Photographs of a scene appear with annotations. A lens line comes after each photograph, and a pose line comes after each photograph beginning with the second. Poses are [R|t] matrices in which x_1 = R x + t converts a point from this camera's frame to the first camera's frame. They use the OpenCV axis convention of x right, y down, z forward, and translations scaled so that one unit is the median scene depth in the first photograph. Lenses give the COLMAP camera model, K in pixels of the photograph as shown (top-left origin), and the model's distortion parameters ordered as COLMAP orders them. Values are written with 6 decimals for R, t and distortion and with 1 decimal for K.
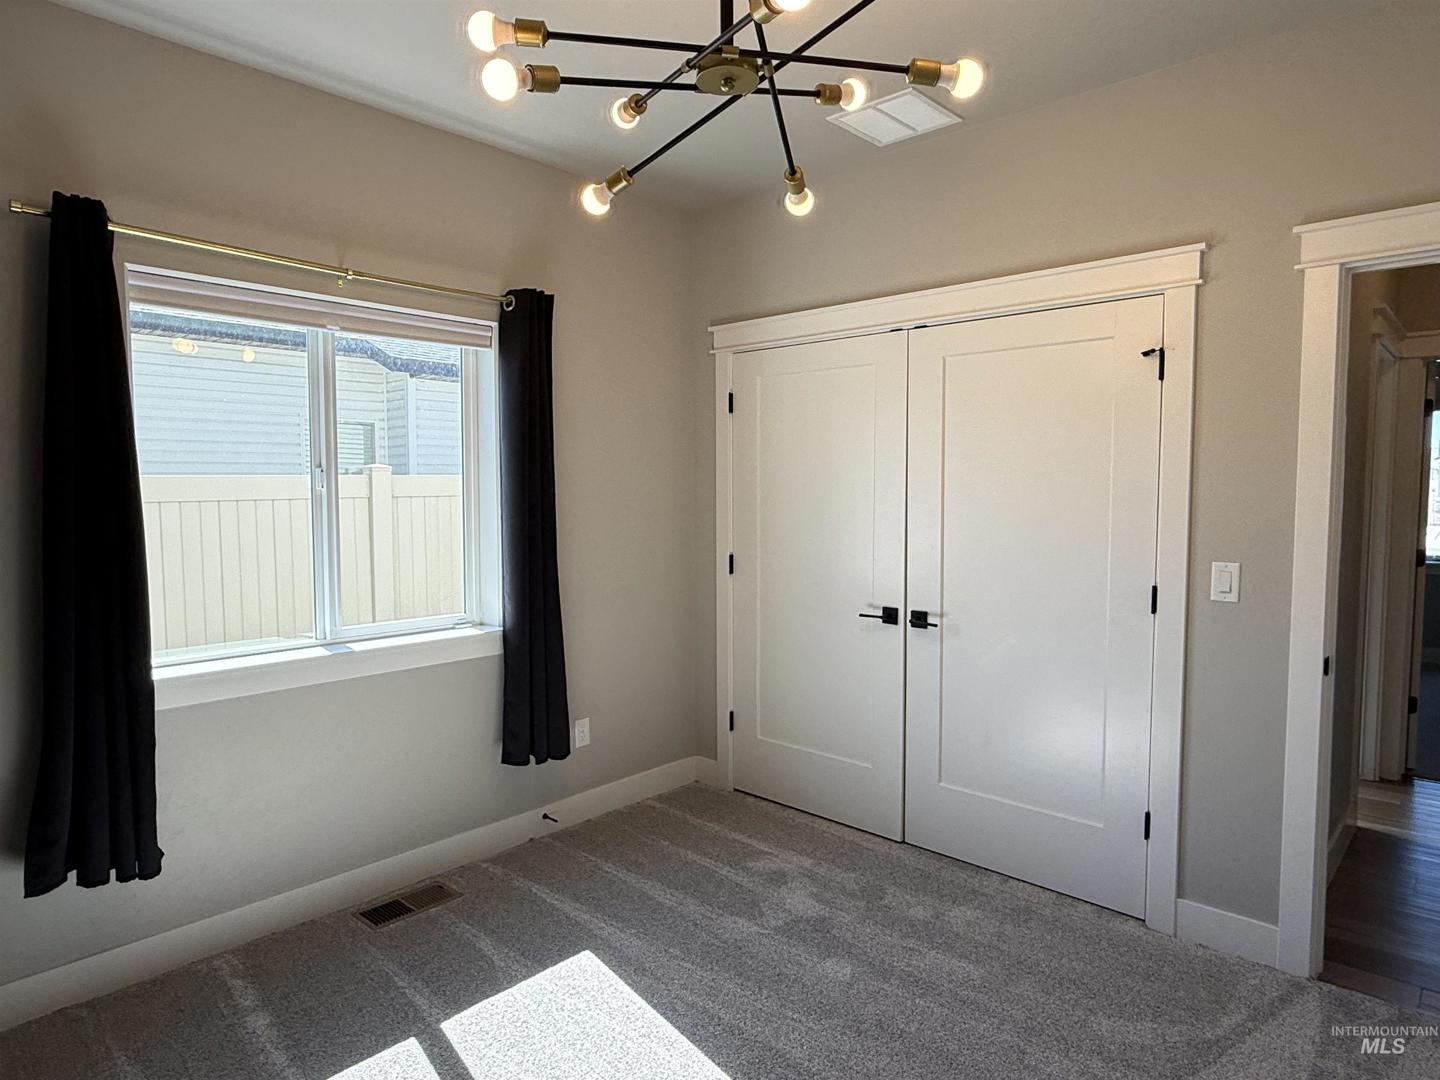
lens RADIAL K [[863.0, 0, 720.0], [0, 863.0, 540.0], [0, 0, 1]] dist [0.005337, 0.000509]
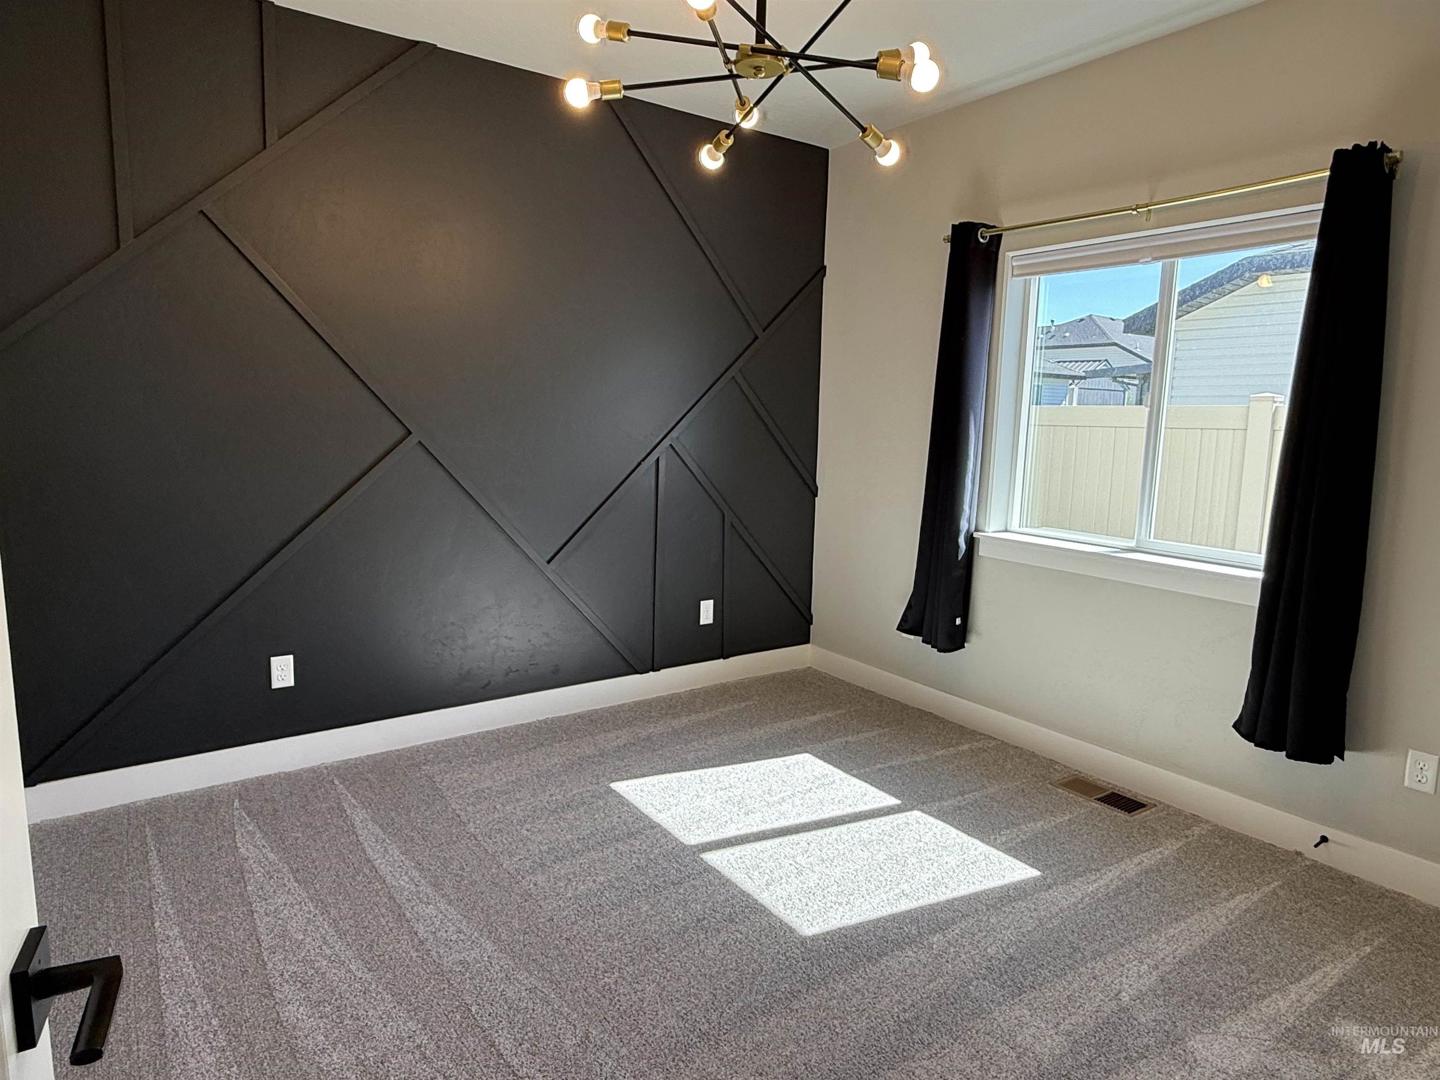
lens RADIAL K [[863.0, 0, 720.0], [0, 863.0, 540.0], [0, 0, 1]] dist [0.005337, 0.000509]
pose [[-0.202309, 0.145564, -0.968443, 0.723037], [-0.083156, 0.982767, 0.165088, -0.032318], [0.975785, 0.113930, -0.186718, 0.678511]]
